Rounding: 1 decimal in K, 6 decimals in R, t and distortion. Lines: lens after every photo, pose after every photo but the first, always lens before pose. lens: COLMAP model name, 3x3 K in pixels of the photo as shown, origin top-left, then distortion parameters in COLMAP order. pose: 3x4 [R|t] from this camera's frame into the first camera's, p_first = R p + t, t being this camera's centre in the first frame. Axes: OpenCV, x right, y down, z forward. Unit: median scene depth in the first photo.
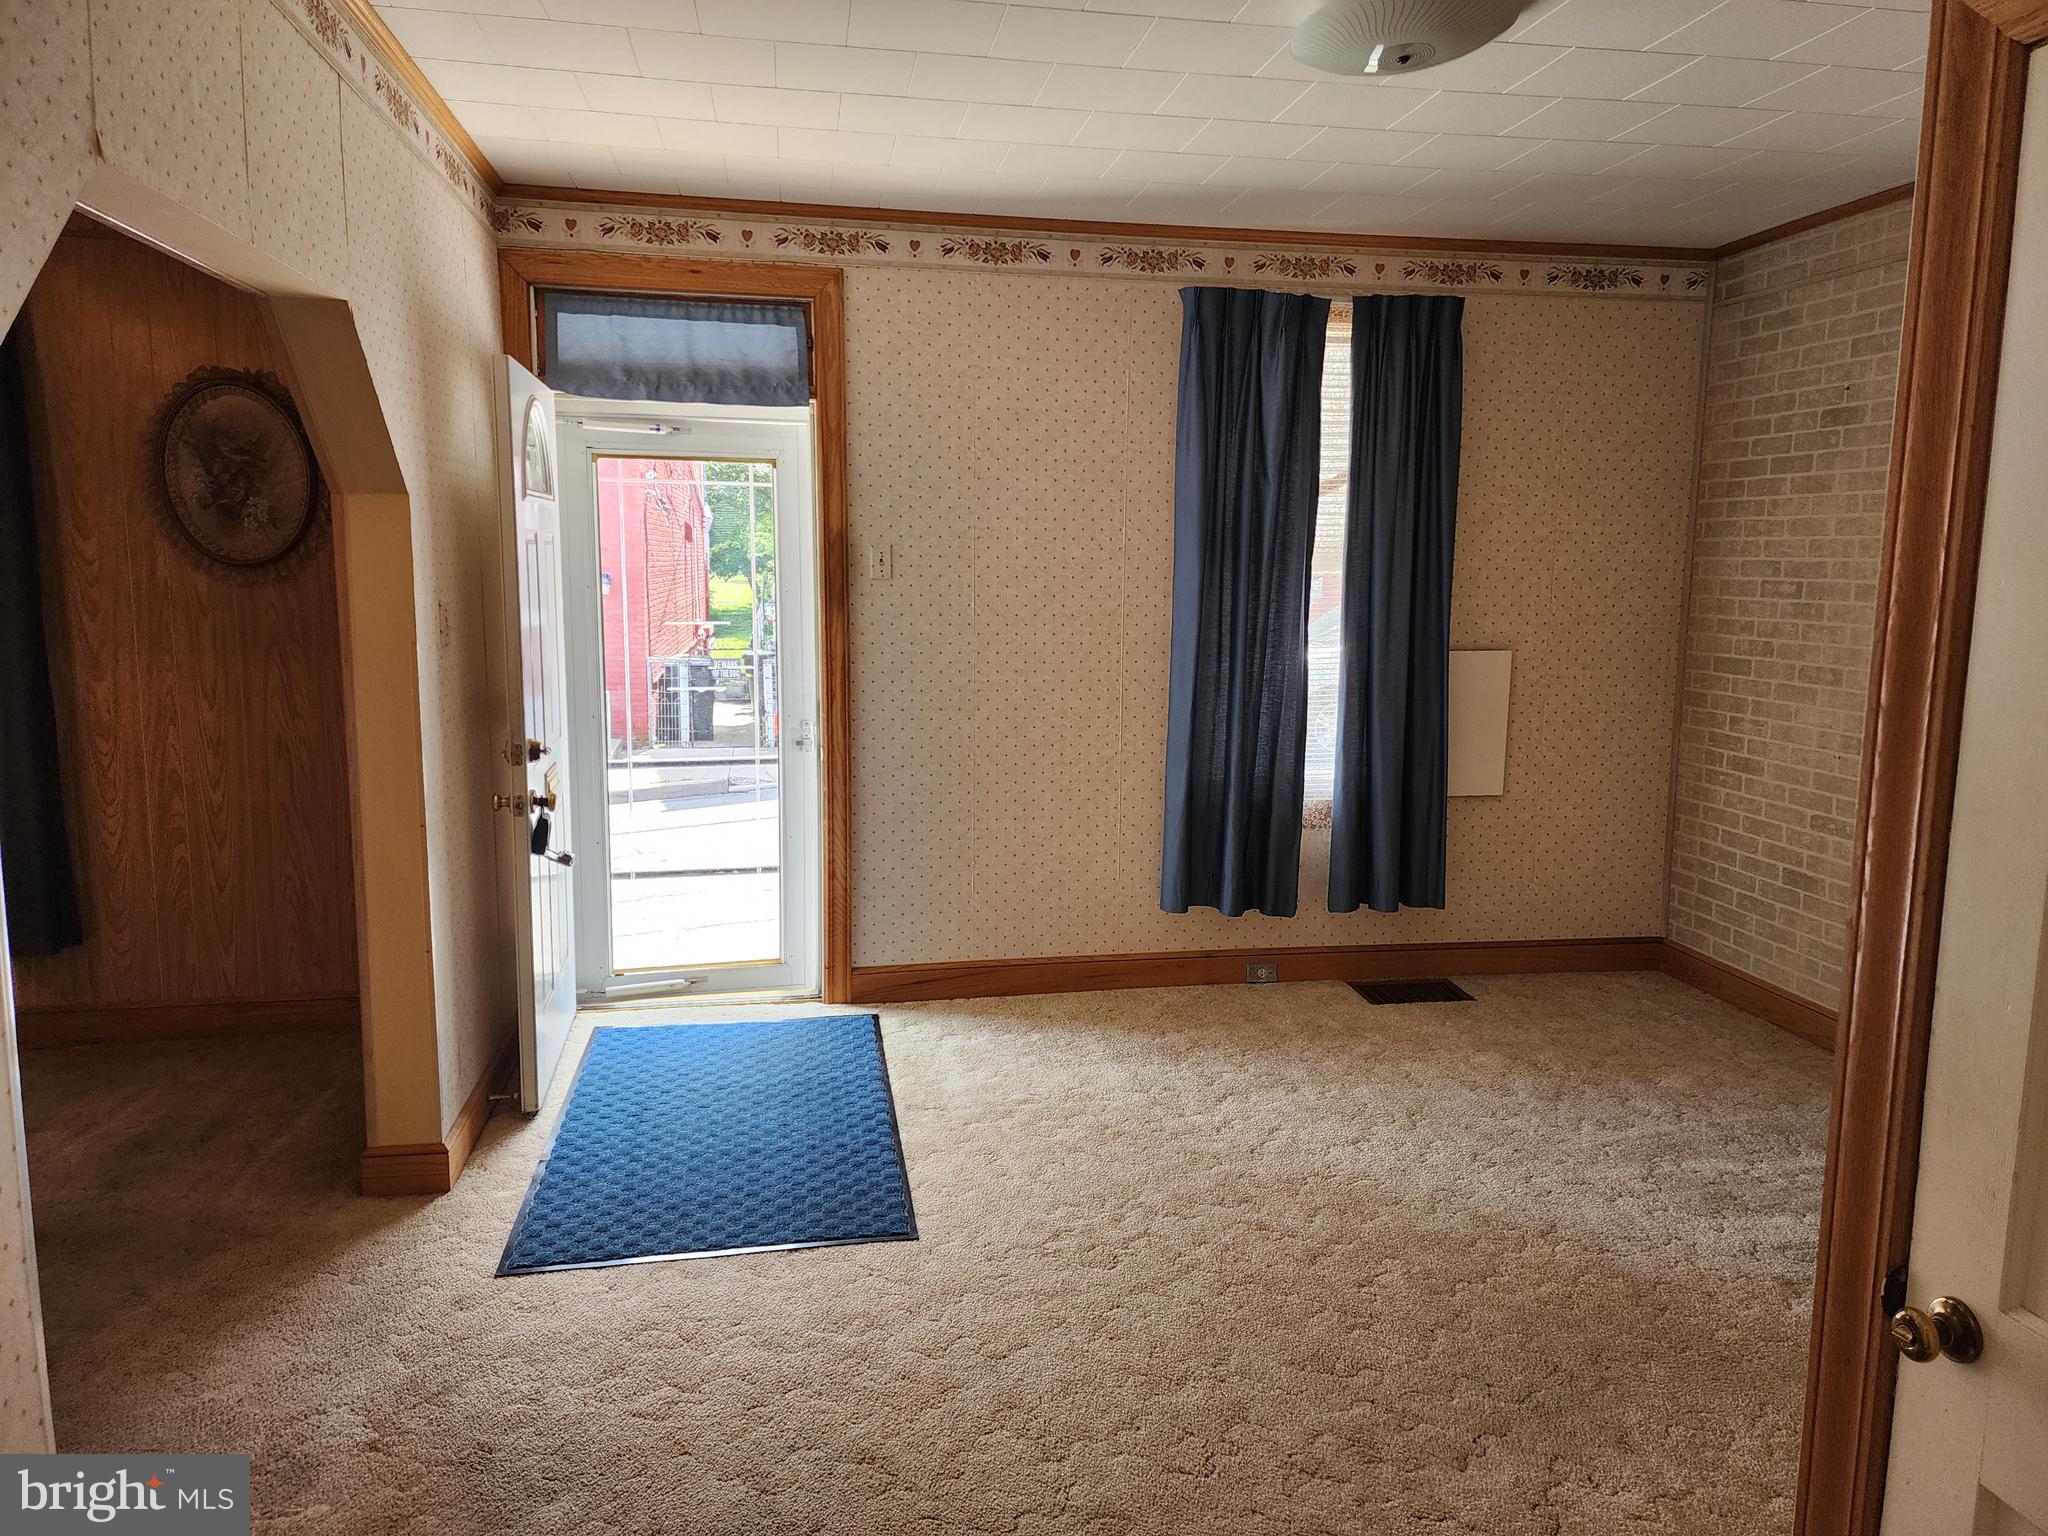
lens RADIAL K [[1355.0, 0, 1027.7], [0, 1355.0, 776.2], [0, 0, 1]] dist [0.080507, -0.075068]
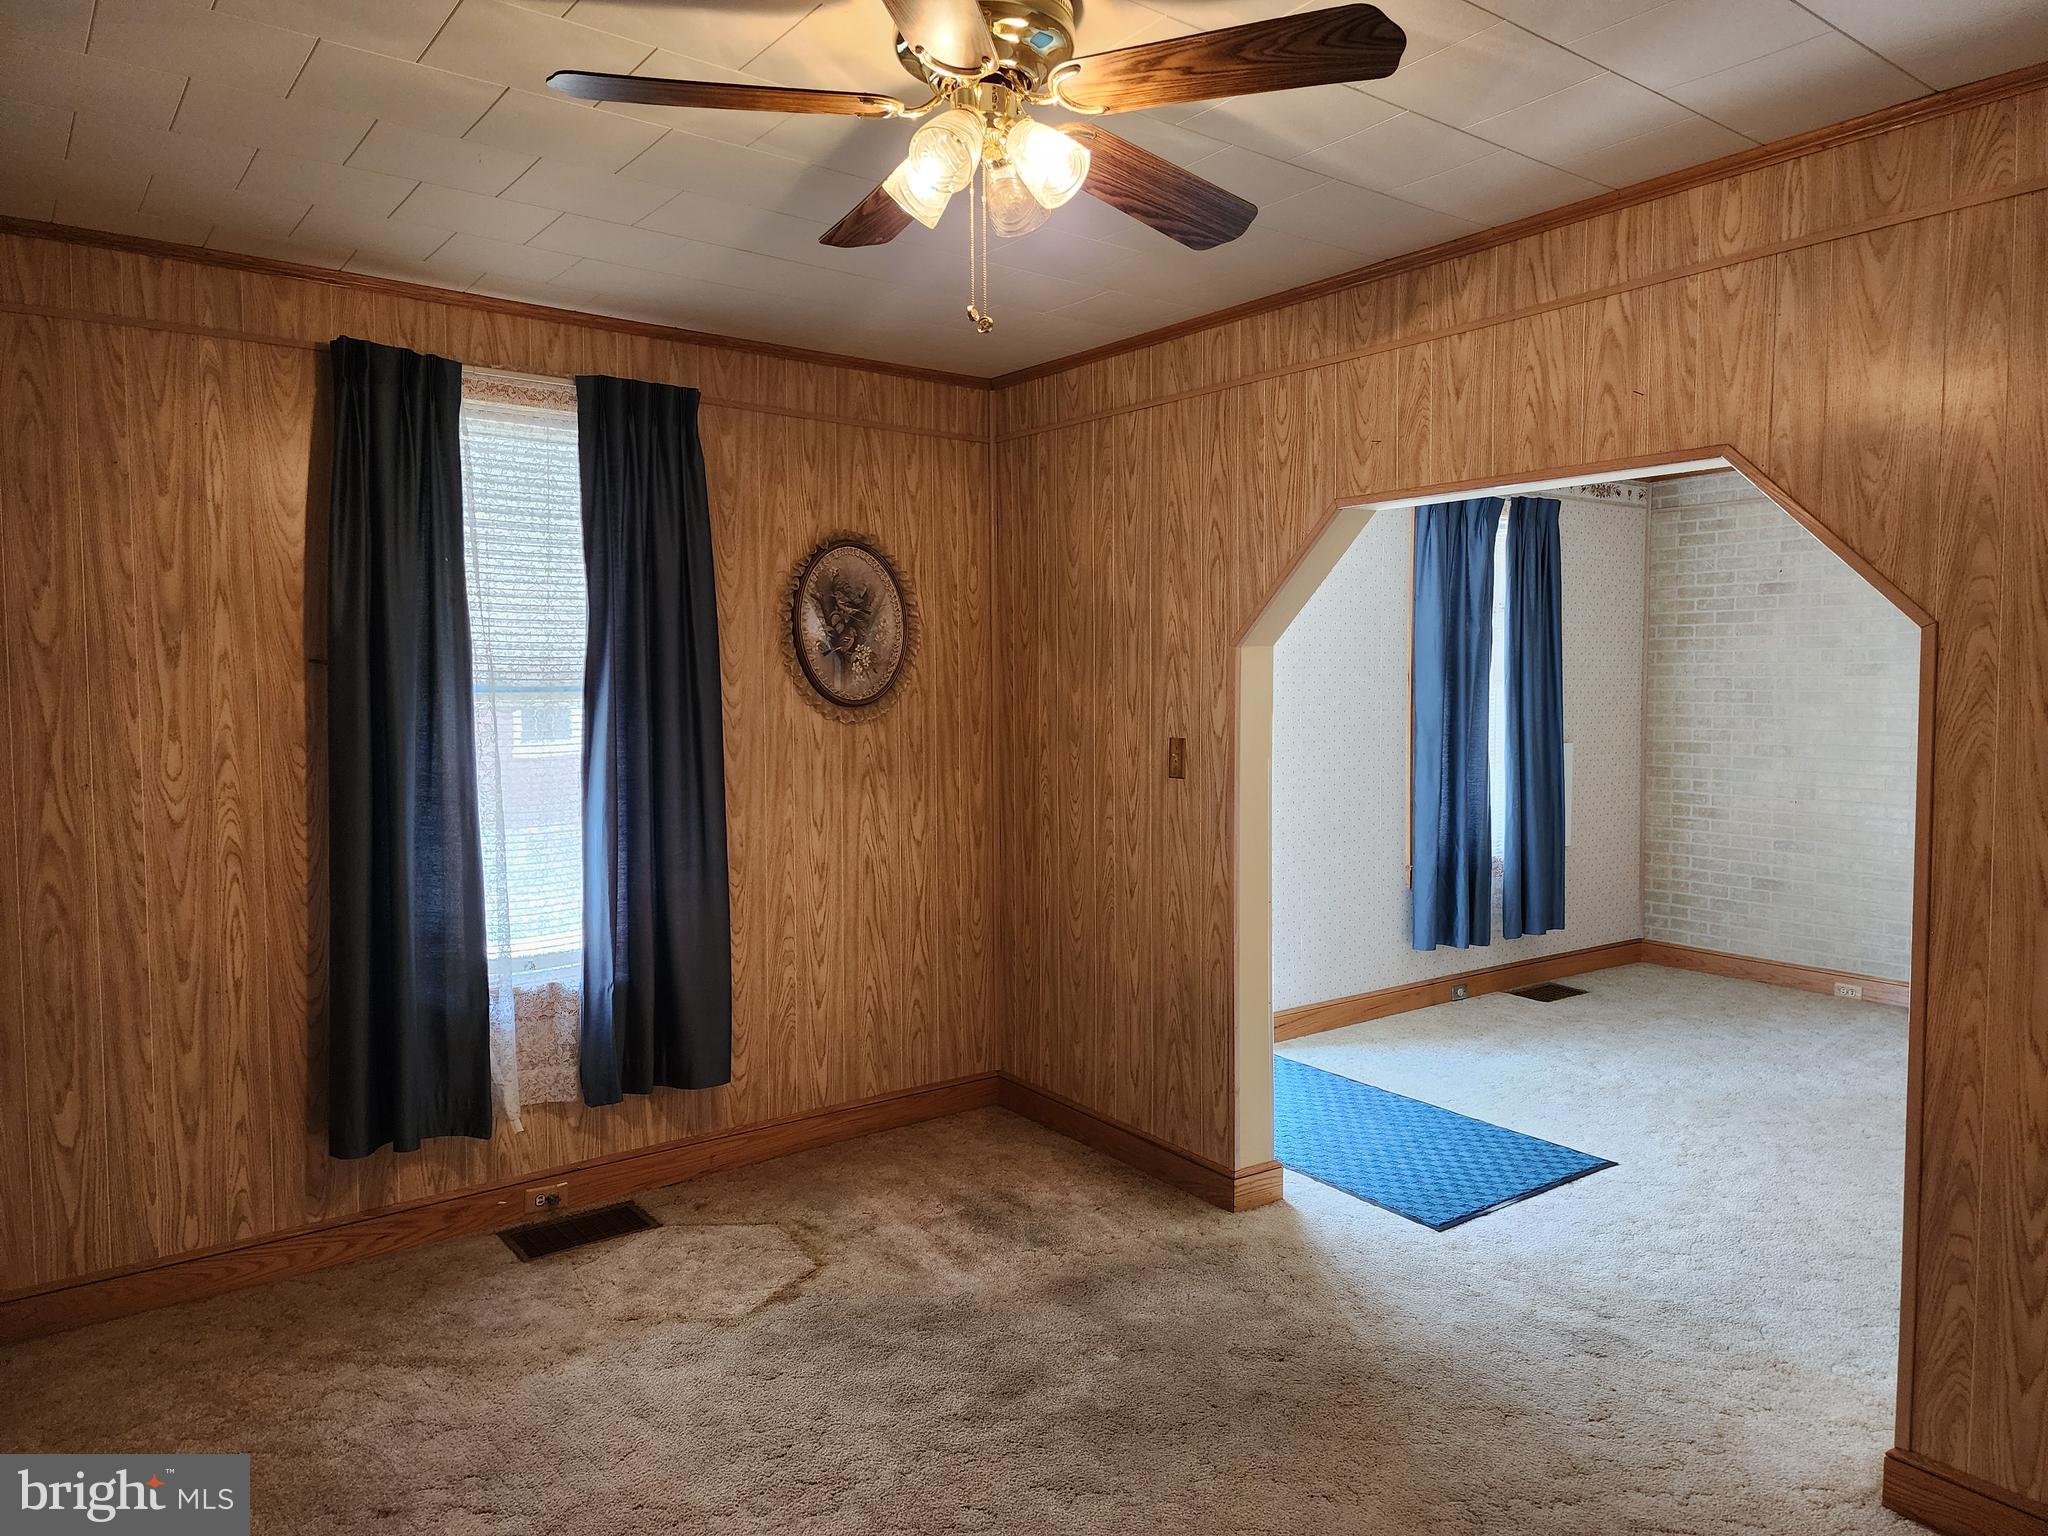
lens RADIAL K [[1371.5, 0, 1008.7], [0, 1371.5, 775.4], [0, 0, 1]] dist [0.054040, -0.050810]
pose [[0.901373, -0.045516, 0.430645, -0.849625], [0.081699, 0.994476, -0.065894, -0.012139], [-0.425267, 0.094578, 0.900113, -0.038806]]
